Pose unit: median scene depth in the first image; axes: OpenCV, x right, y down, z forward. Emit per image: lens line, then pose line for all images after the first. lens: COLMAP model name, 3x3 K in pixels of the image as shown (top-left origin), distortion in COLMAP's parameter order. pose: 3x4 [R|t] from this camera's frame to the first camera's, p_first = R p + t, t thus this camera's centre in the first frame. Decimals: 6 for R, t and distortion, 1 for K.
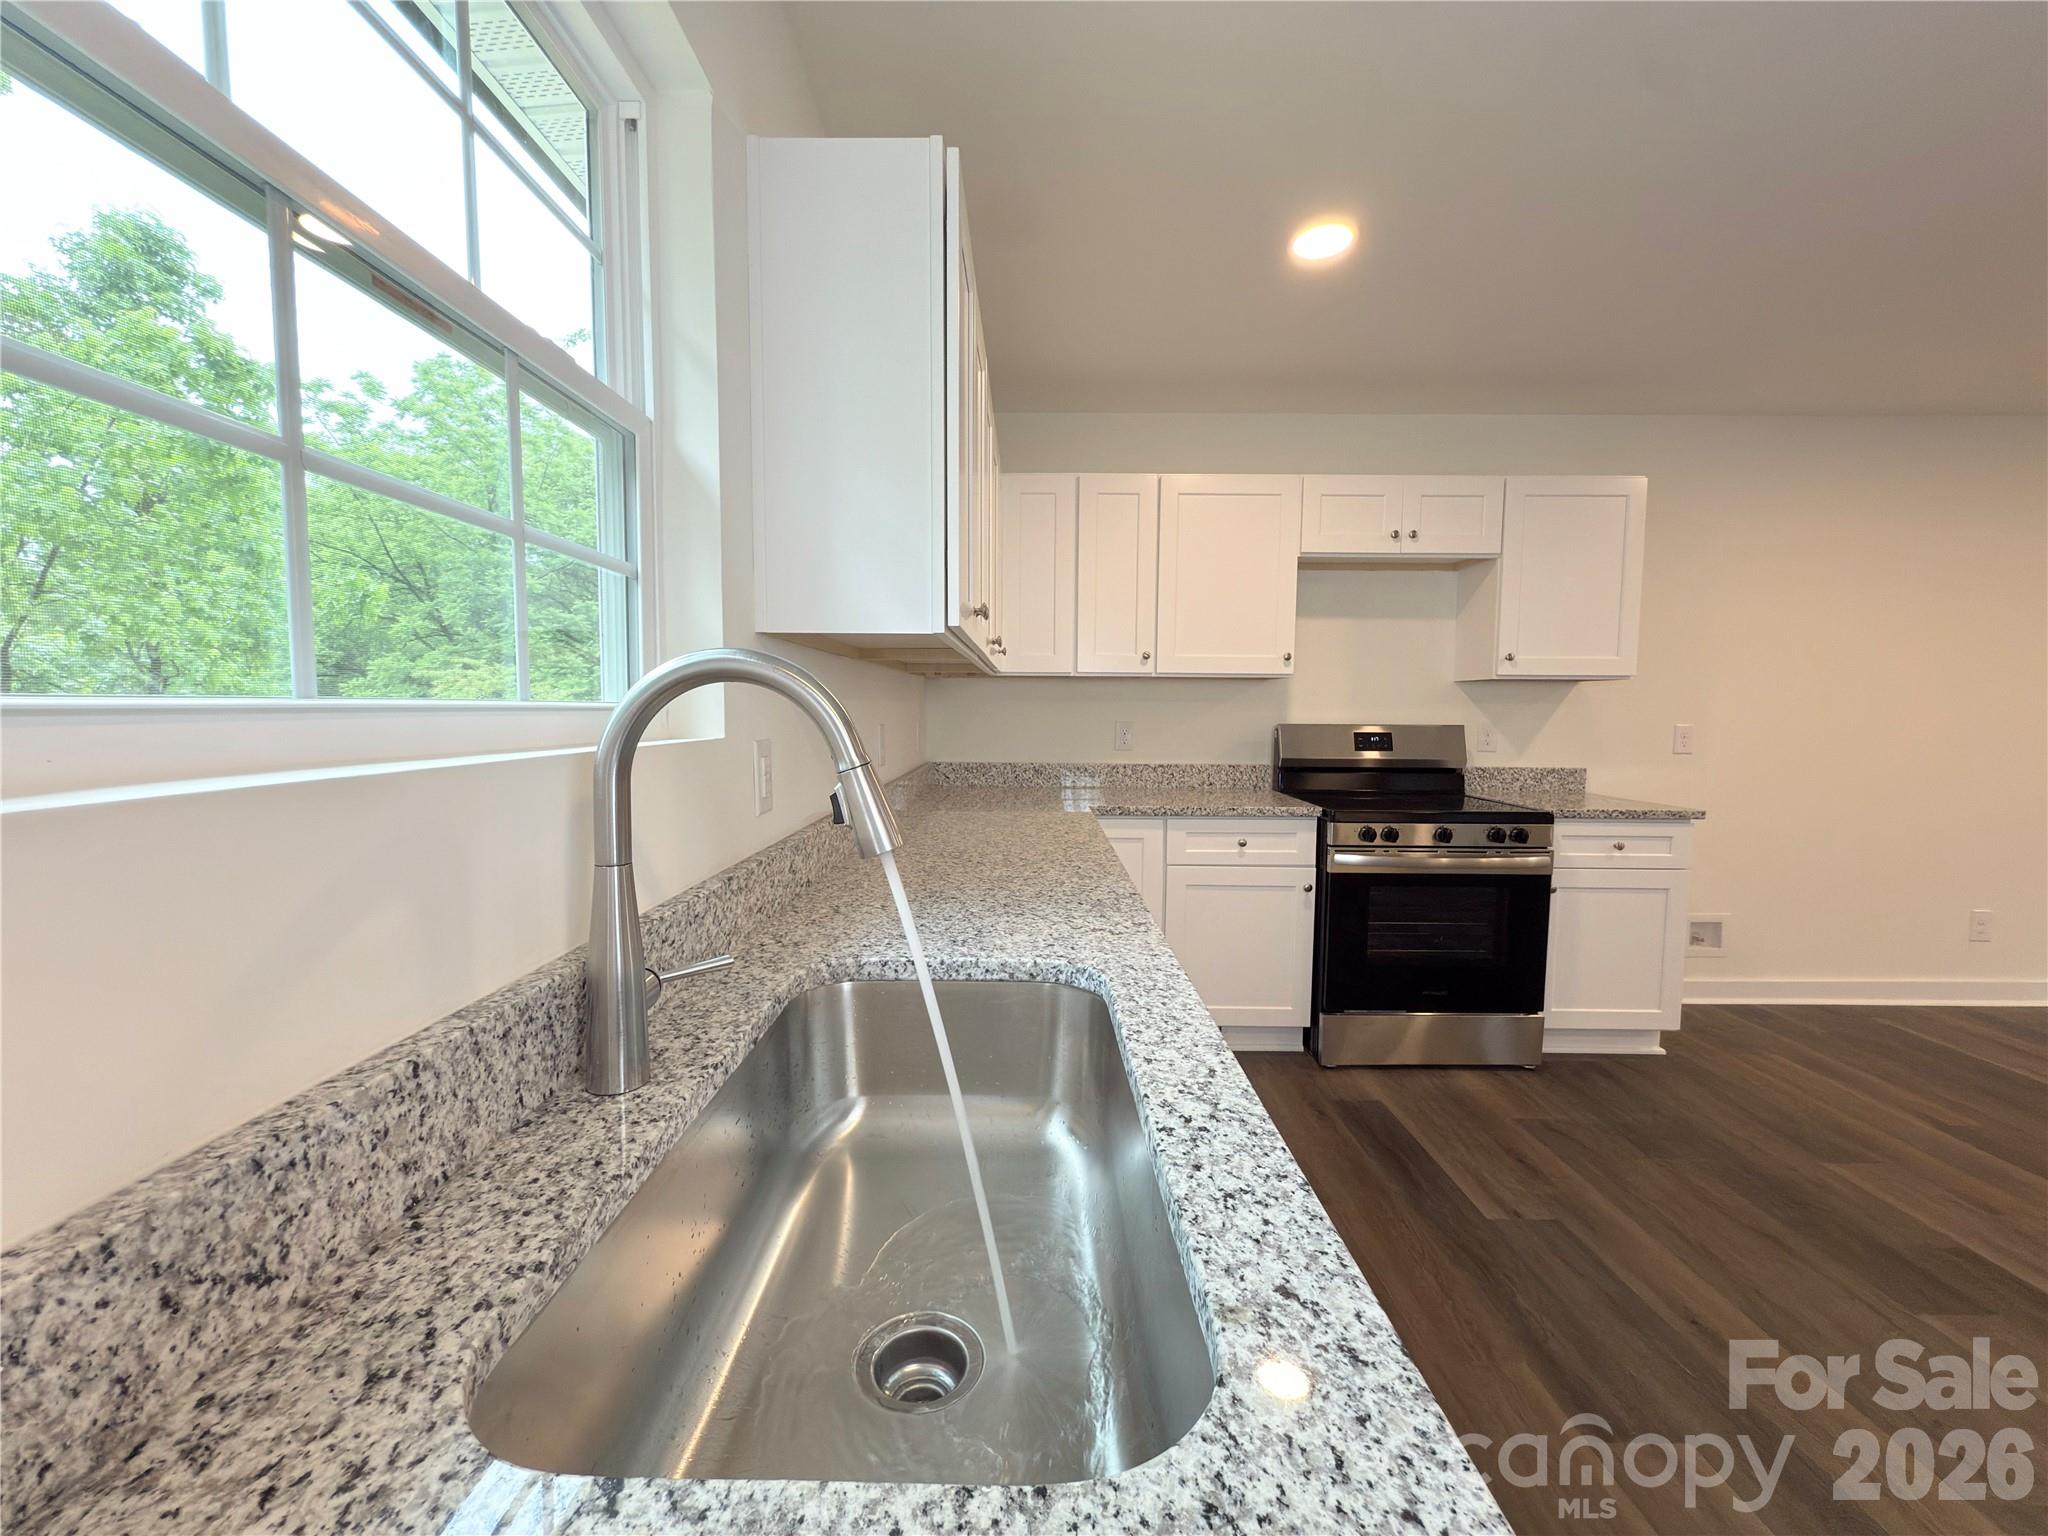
lens RADIAL K [[817.7, 0, 1022.7], [0, 817.7, 763.3], [0, 0, 1]] dist [0.001726, 0.000825]
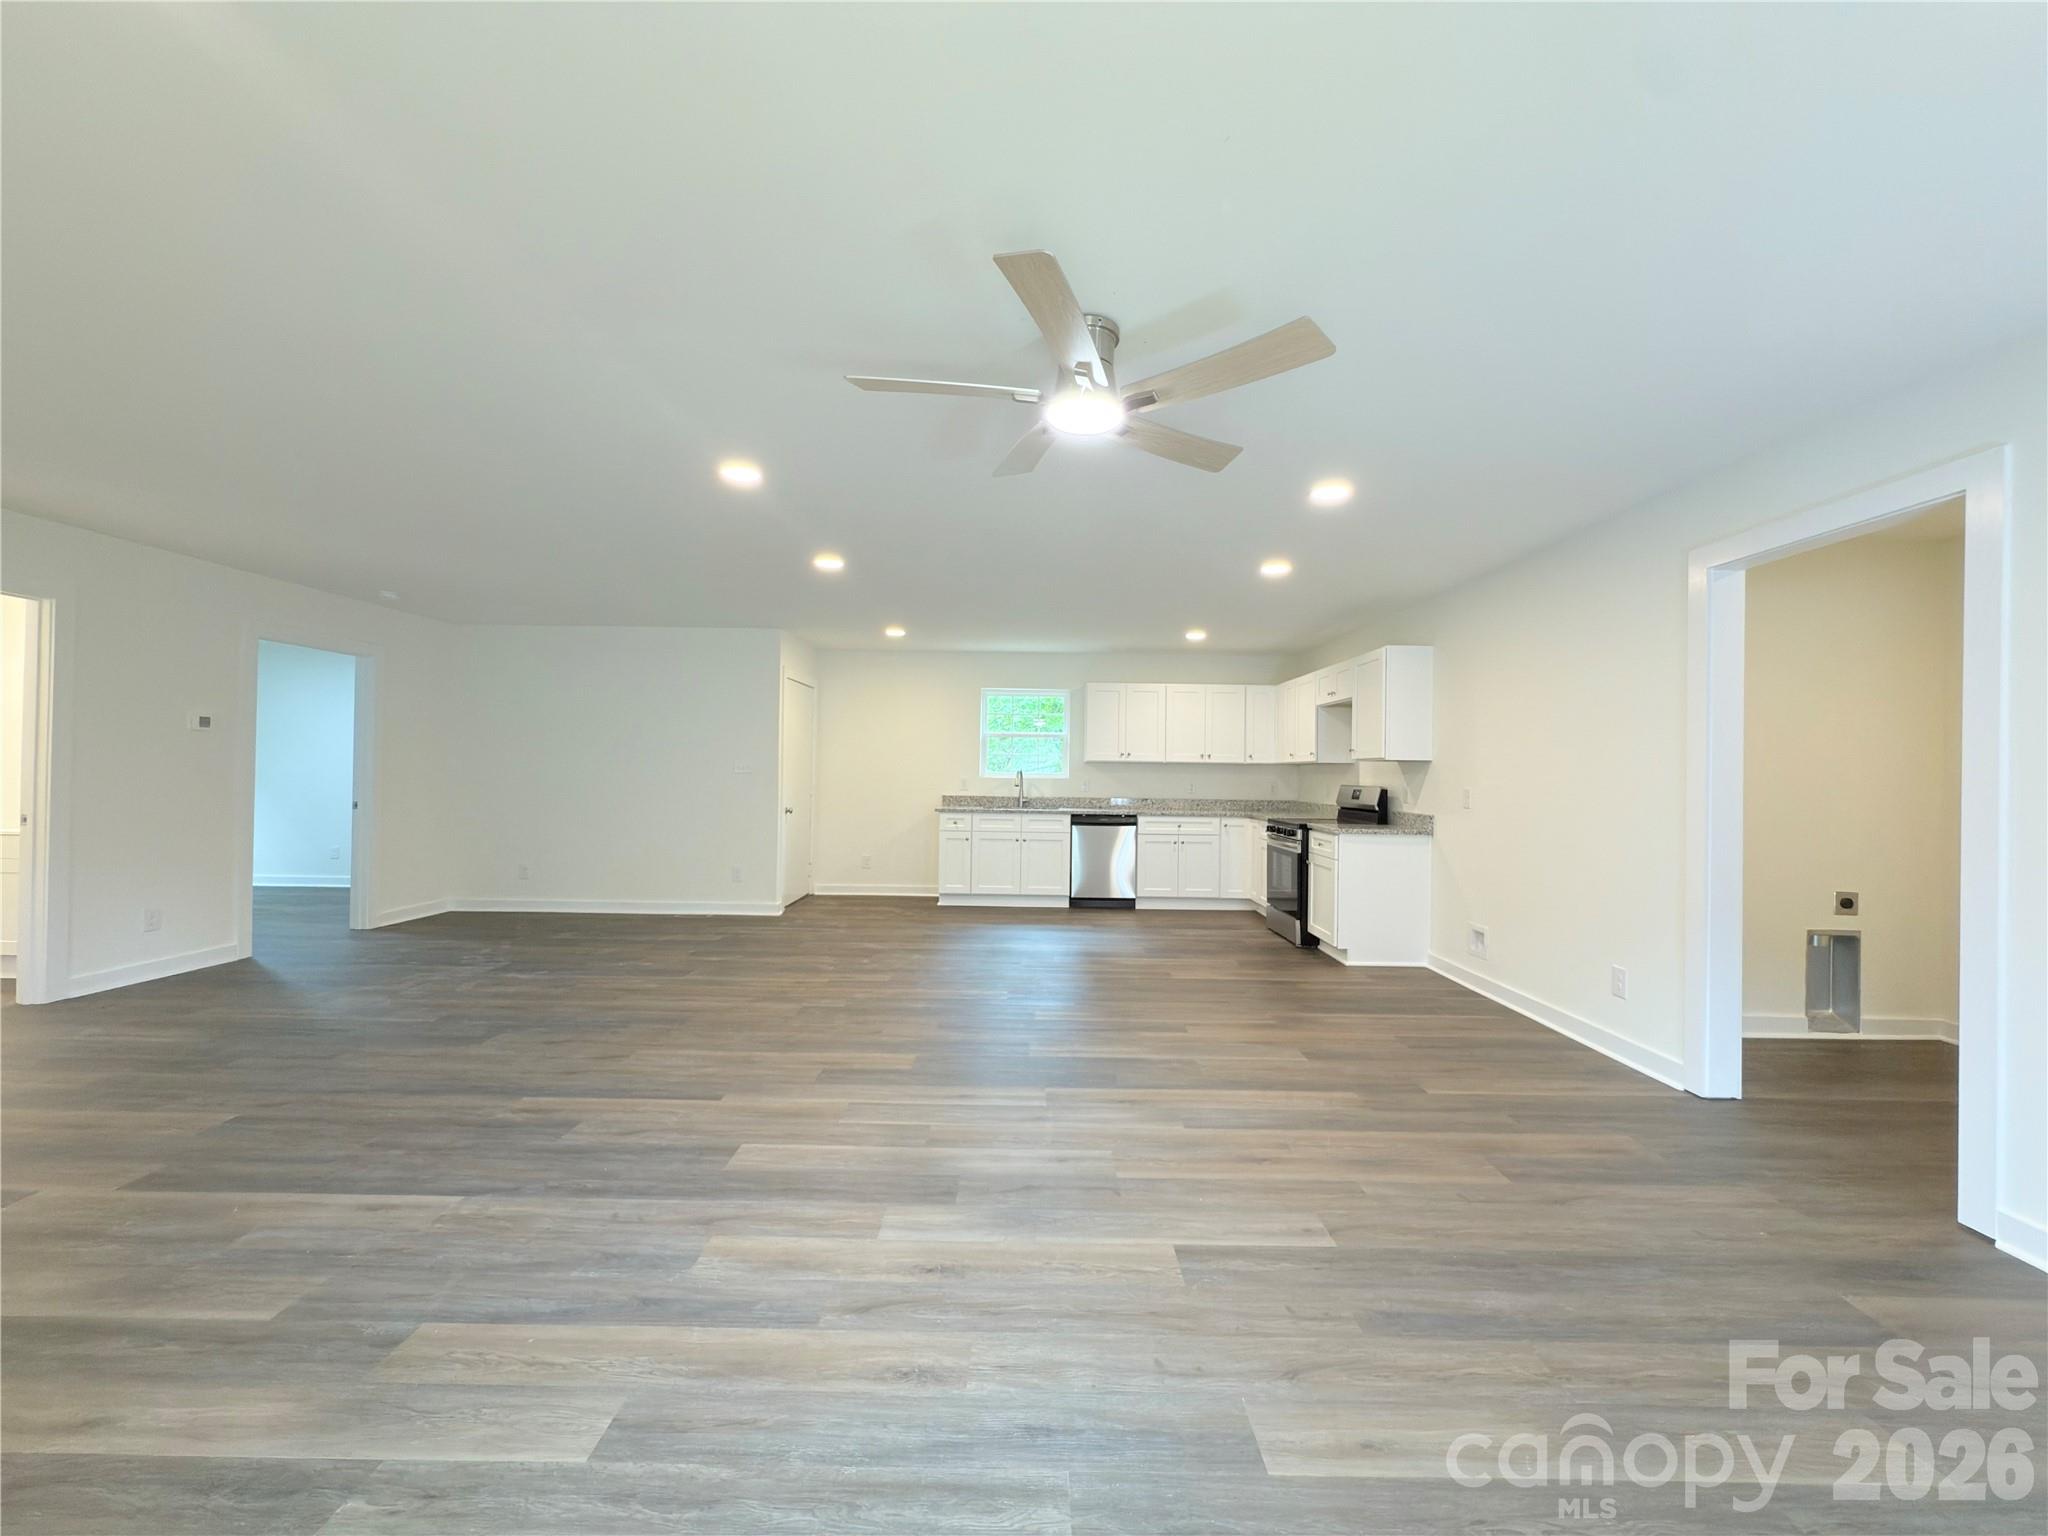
lens RADIAL K [[819.4, 0, 1024.0], [0, 819.4, 768.0], [0, 0, 1]] dist [-0.000628, -0.000188]
pose [[-0.001896, -0.014373, -0.999895, 2.701123], [-0.084207, 0.996348, -0.014162, 0.004713], [0.996446, 0.084172, -0.003099, 0.263410]]
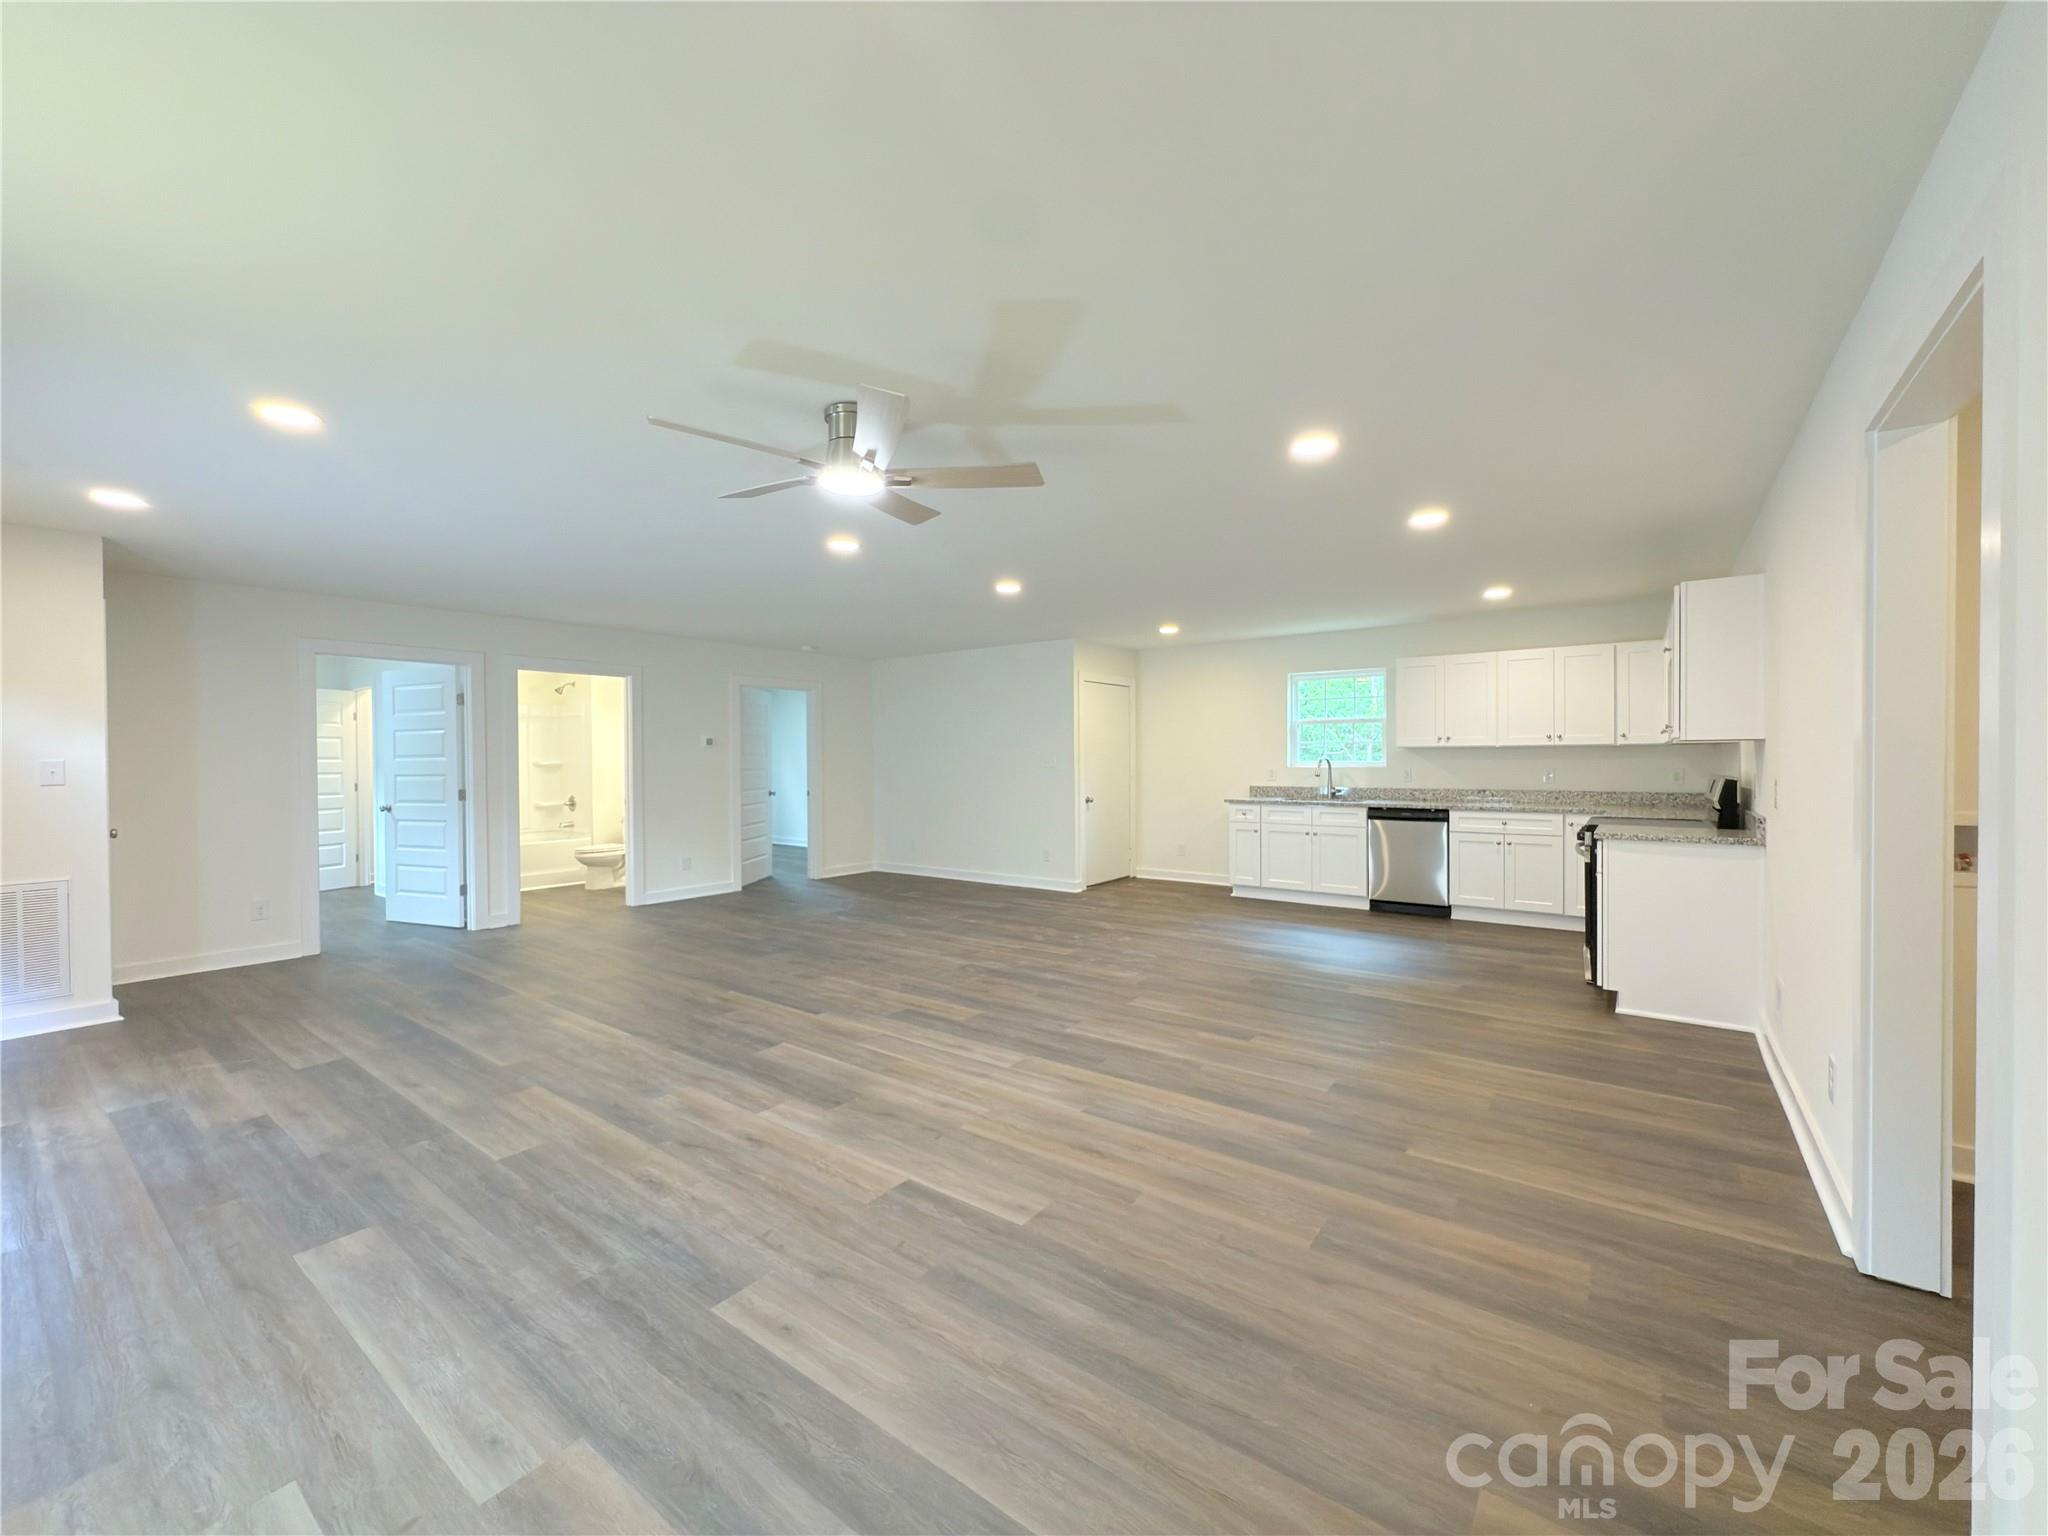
lens RADIAL K [[819.4, 0, 1024.0], [0, 819.4, 768.0], [0, 0, 1]] dist [-0.000628, -0.000188]
pose [[-0.597115, 0.006454, -0.802129, 2.572512], [-0.053425, 0.997427, 0.047796, -0.071269], [0.800374, 0.071393, -0.595234, 1.027683]]
